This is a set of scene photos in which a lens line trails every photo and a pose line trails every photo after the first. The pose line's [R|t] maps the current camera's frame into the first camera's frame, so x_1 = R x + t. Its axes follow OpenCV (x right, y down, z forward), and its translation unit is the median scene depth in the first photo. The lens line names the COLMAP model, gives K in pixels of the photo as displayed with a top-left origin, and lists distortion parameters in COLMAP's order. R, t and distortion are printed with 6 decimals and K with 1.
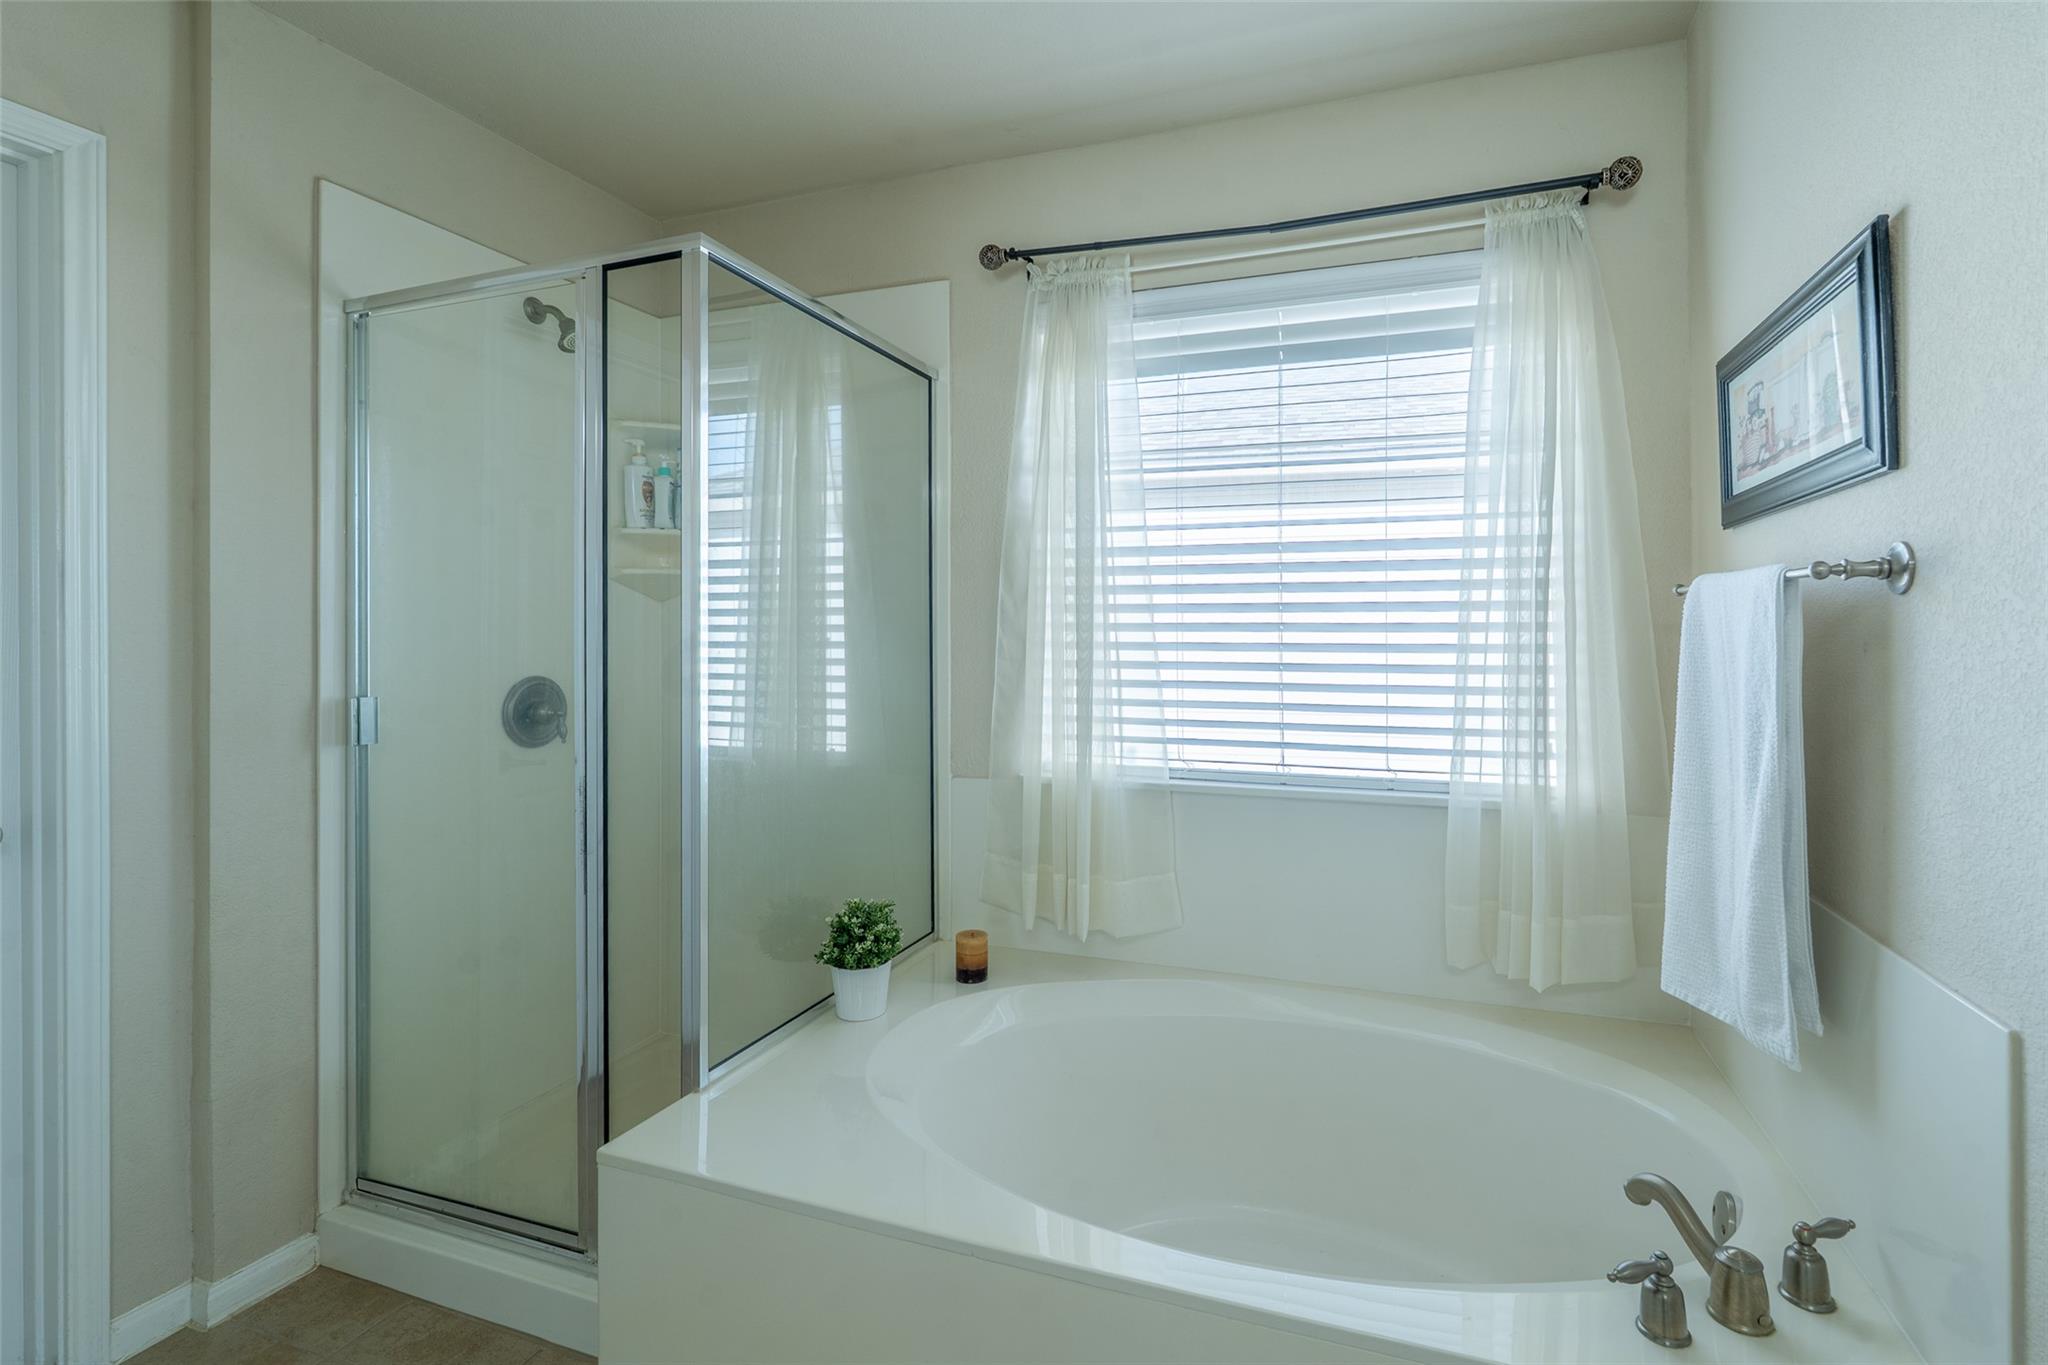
lens RADIAL K [[921.4, 0, 1100.5], [0, 921.4, 639.7], [0, 0, 1]] dist [-0.004018, -0.000055]
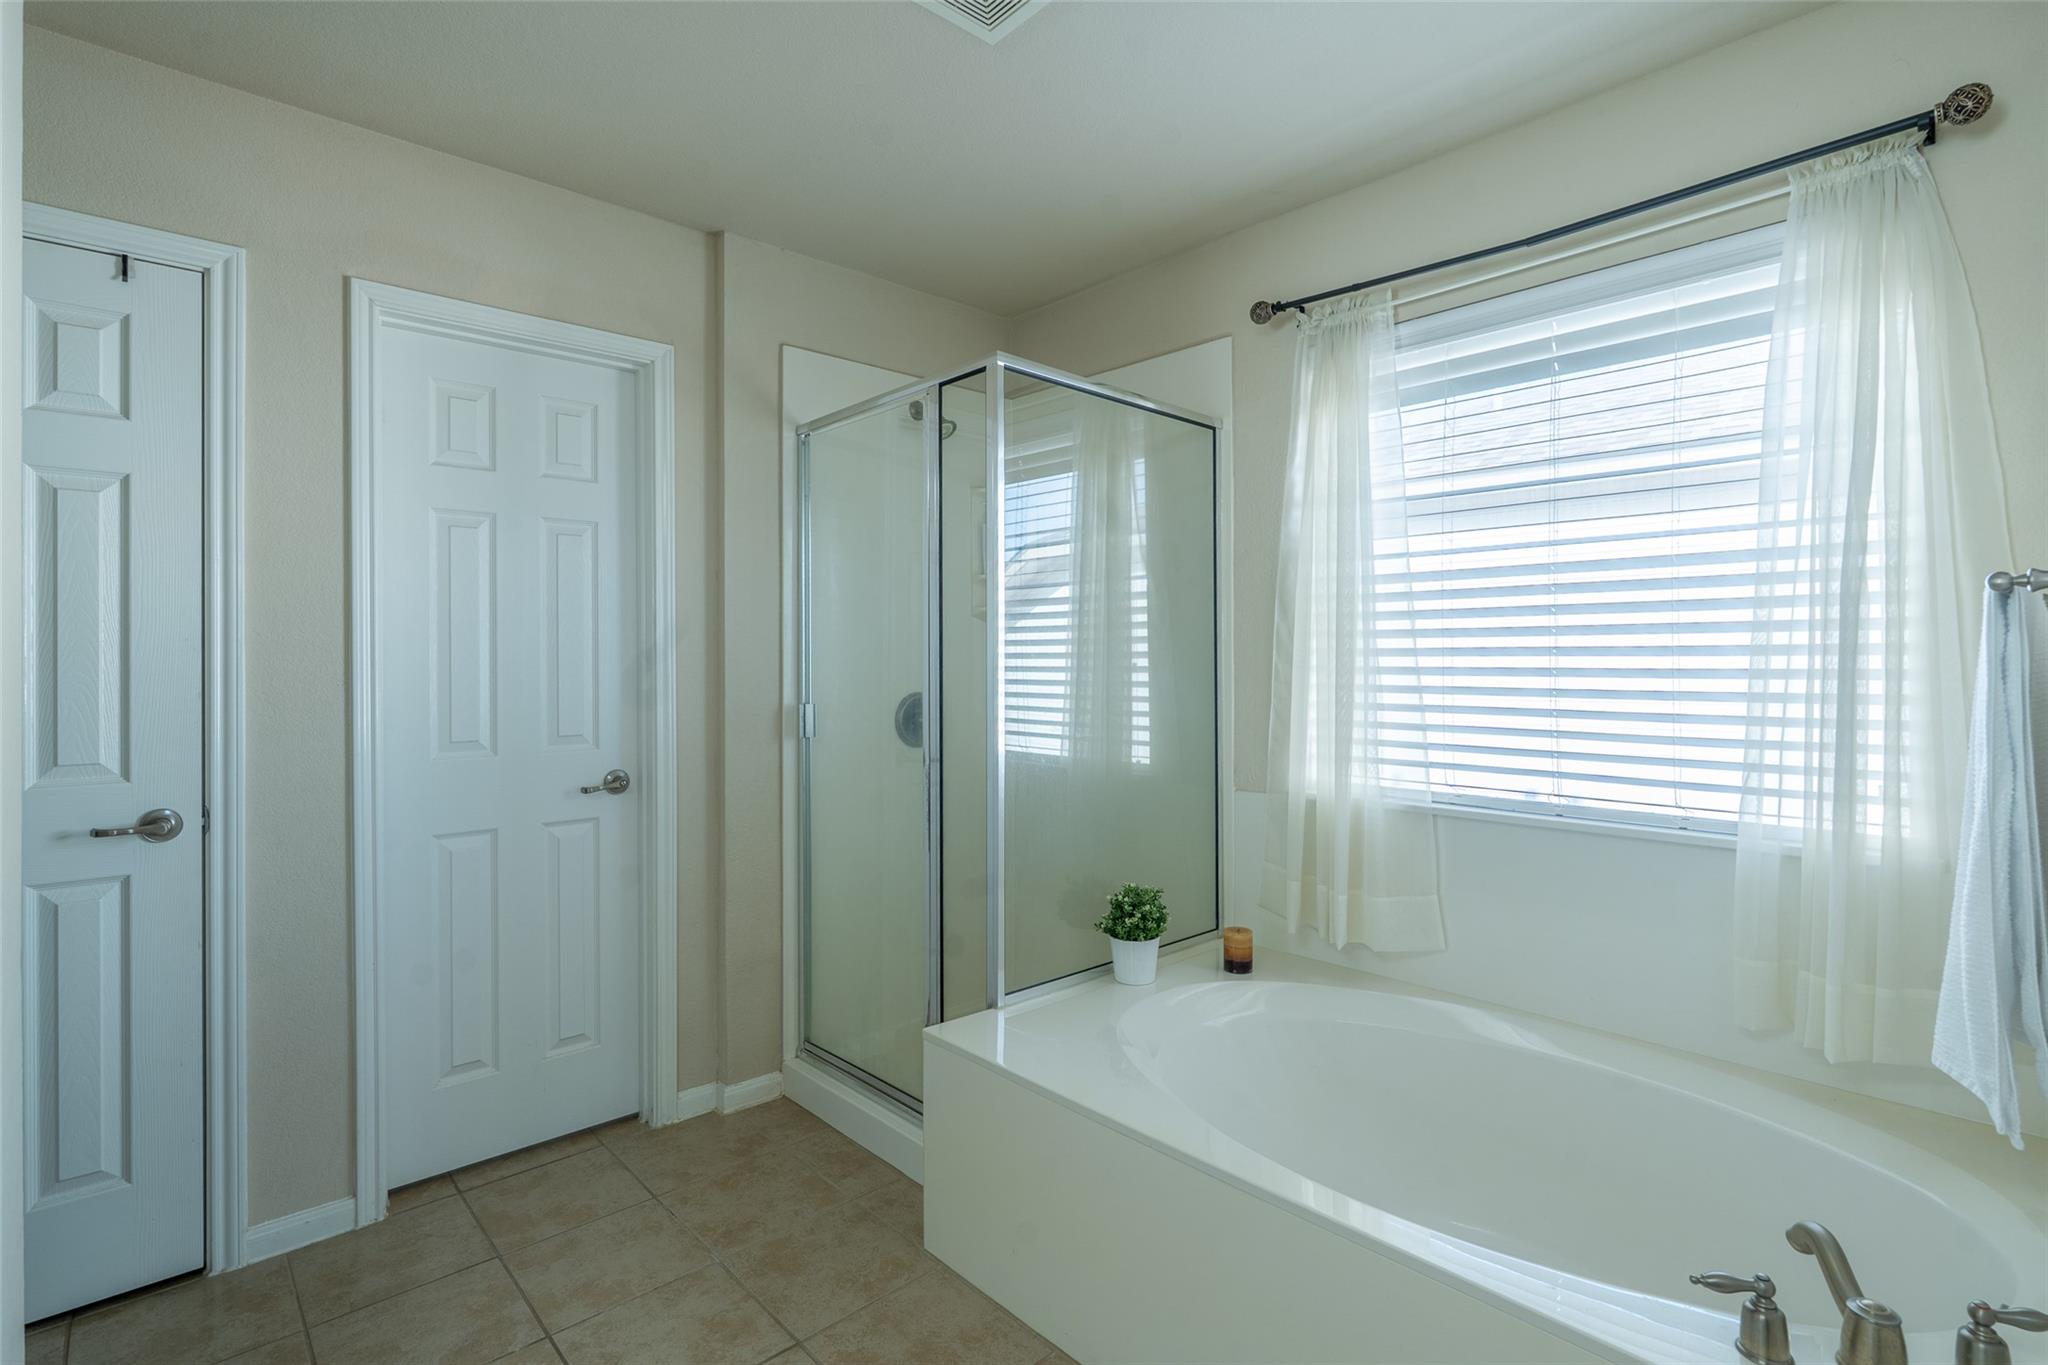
lens RADIAL K [[921.4, 0, 1019.1], [0, 921.4, 677.9], [0, 0, 1]] dist [-0.004018, -0.000055]
pose [[0.883925, 0.008361, -0.467553, 0.158502], [-0.003510, 0.999931, 0.011245, 0.005510], [0.467615, -0.008299, 0.883893, -0.110720]]
